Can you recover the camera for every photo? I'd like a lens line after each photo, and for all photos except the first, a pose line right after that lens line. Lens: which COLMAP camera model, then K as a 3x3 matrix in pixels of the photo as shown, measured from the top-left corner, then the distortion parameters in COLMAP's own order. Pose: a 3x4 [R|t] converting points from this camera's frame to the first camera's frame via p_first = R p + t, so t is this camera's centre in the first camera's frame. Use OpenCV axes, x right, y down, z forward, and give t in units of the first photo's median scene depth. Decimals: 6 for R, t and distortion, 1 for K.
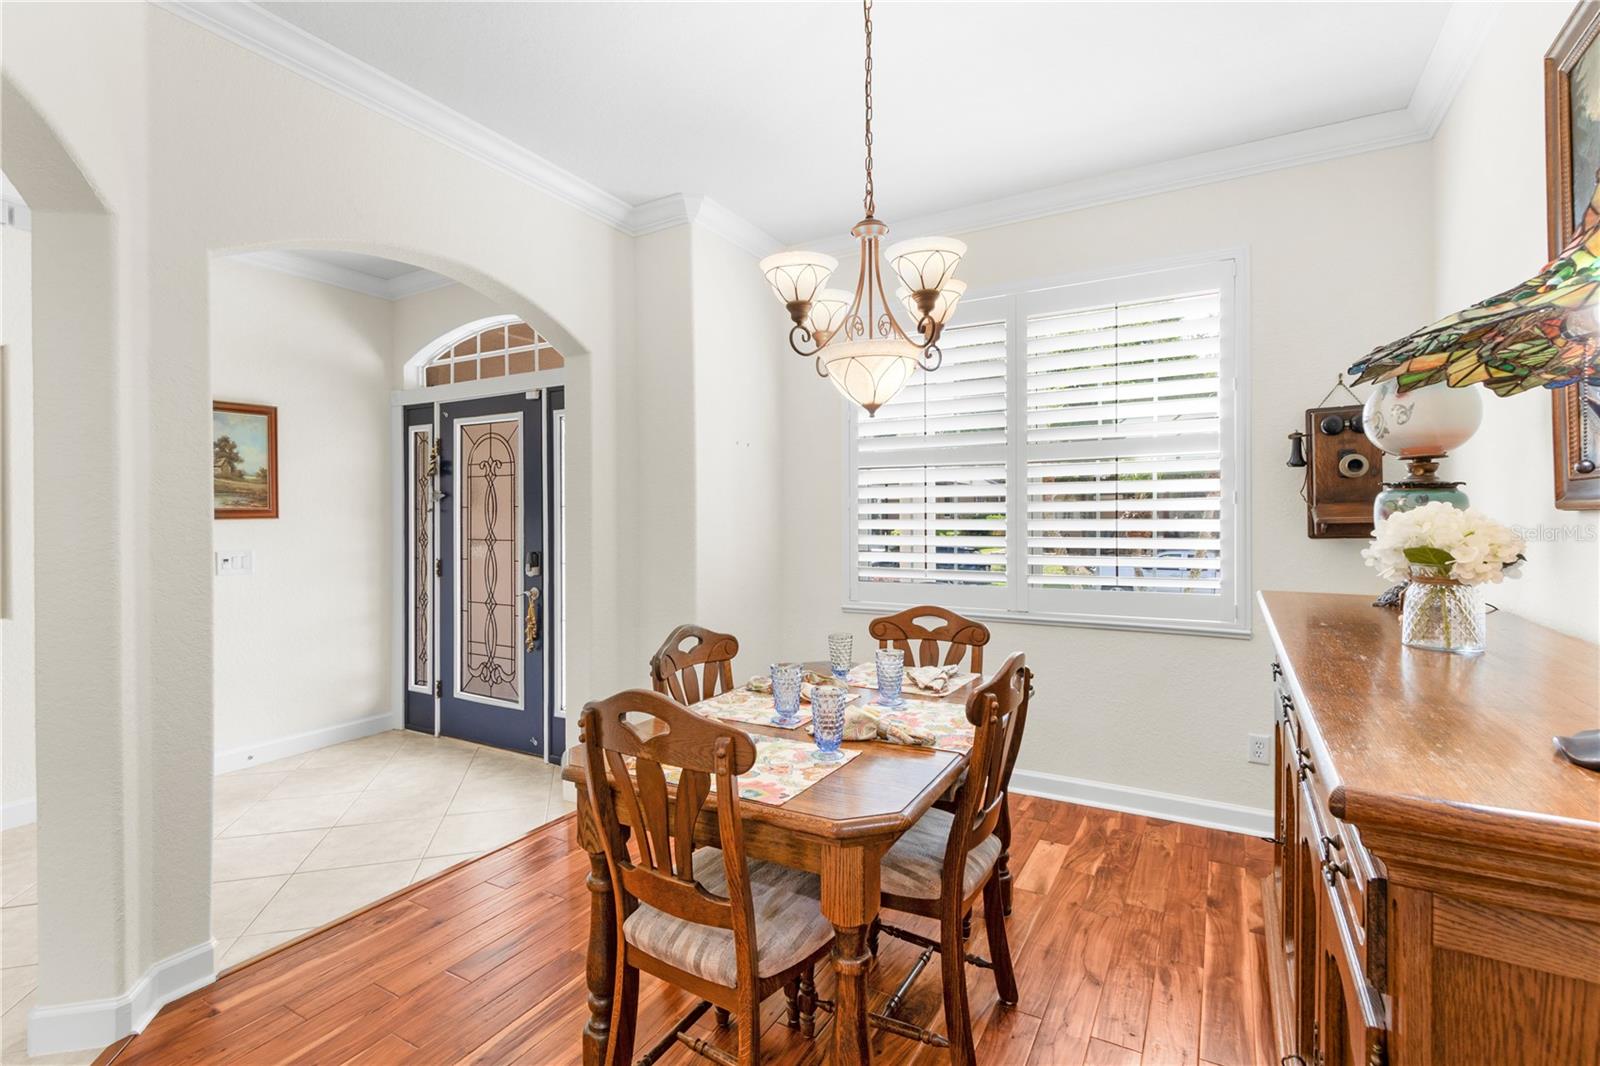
lens RADIAL K [[741.5, 0, 798.1], [0, 741.5, 524.4], [0, 0, 1]] dist [0.005847, 0.000319]
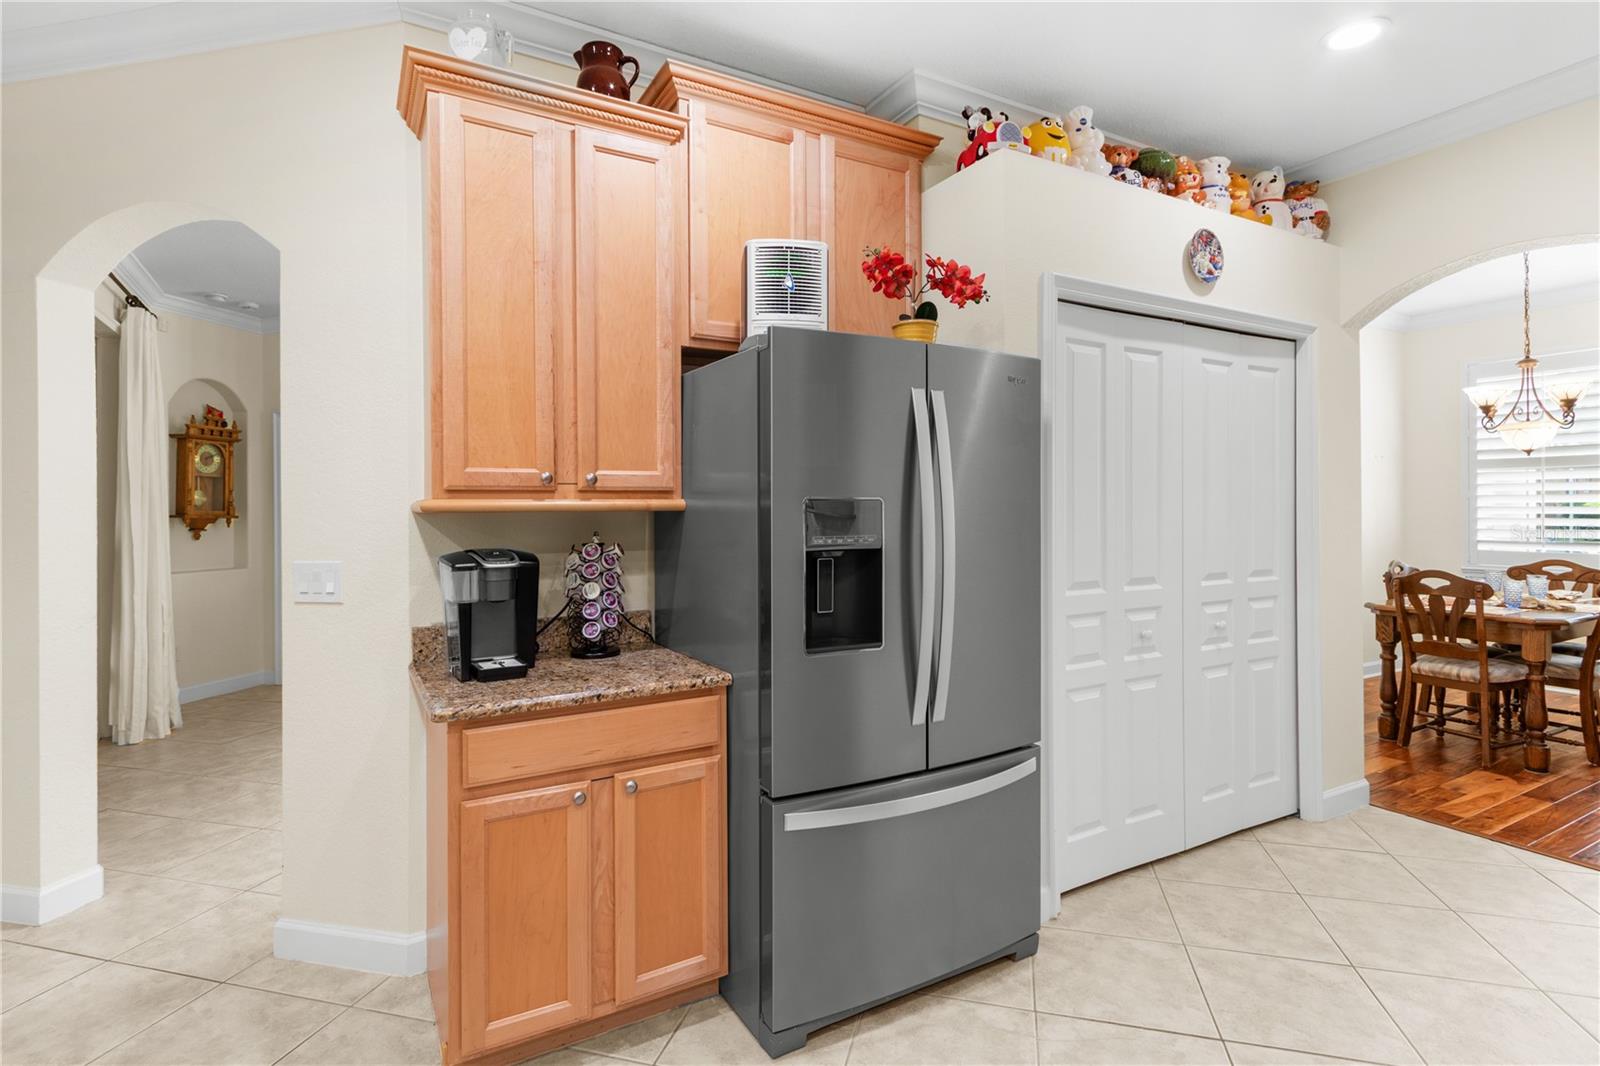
lens RADIAL K [[801.0, 0, 802.2], [0, 801.0, 524.7], [0, 0, 1]] dist [-0.002172, 0.000168]
pose [[0.864330, -0.001032, -0.502925, -0.537142], [0.004007, 0.999980, 0.004833, 0.024807], [0.502910, -0.006193, 0.864317, -1.954839]]
